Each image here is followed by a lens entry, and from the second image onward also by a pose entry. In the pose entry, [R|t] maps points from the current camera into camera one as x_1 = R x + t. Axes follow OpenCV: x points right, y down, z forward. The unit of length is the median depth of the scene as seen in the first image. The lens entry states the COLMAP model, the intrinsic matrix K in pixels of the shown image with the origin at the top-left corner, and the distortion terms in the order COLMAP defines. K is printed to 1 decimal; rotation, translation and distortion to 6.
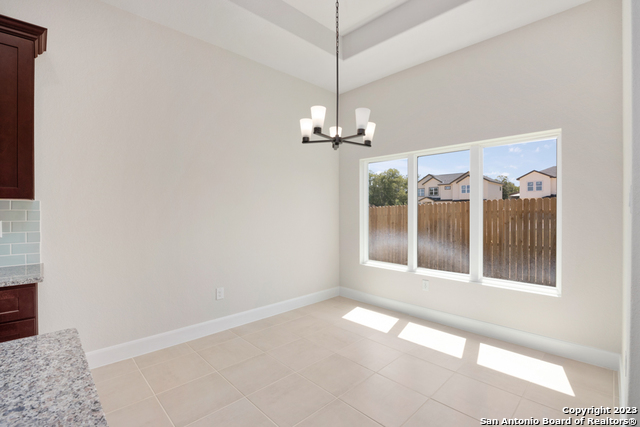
lens RADIAL K [[293.9, 0, 319.5], [0, 293.9, 213.2], [0, 0, 1]] dist [0.003686, 0.000095]
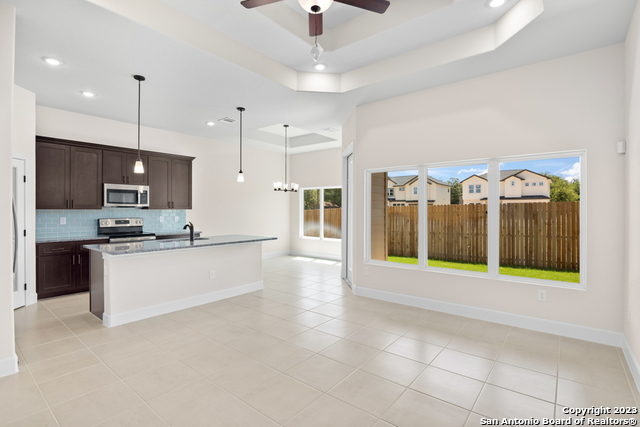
lens RADIAL K [[312.4, 0, 320.5], [0, 312.4, 212.2], [0, 0, 1]] dist [-0.010484, 0.000433]
pose [[0.992428, 0.002980, 0.122794, 0.001110], [-0.003008, 0.999995, 0.000042, -0.001099], [-0.122794, -0.000412, 0.992432, -0.119200]]
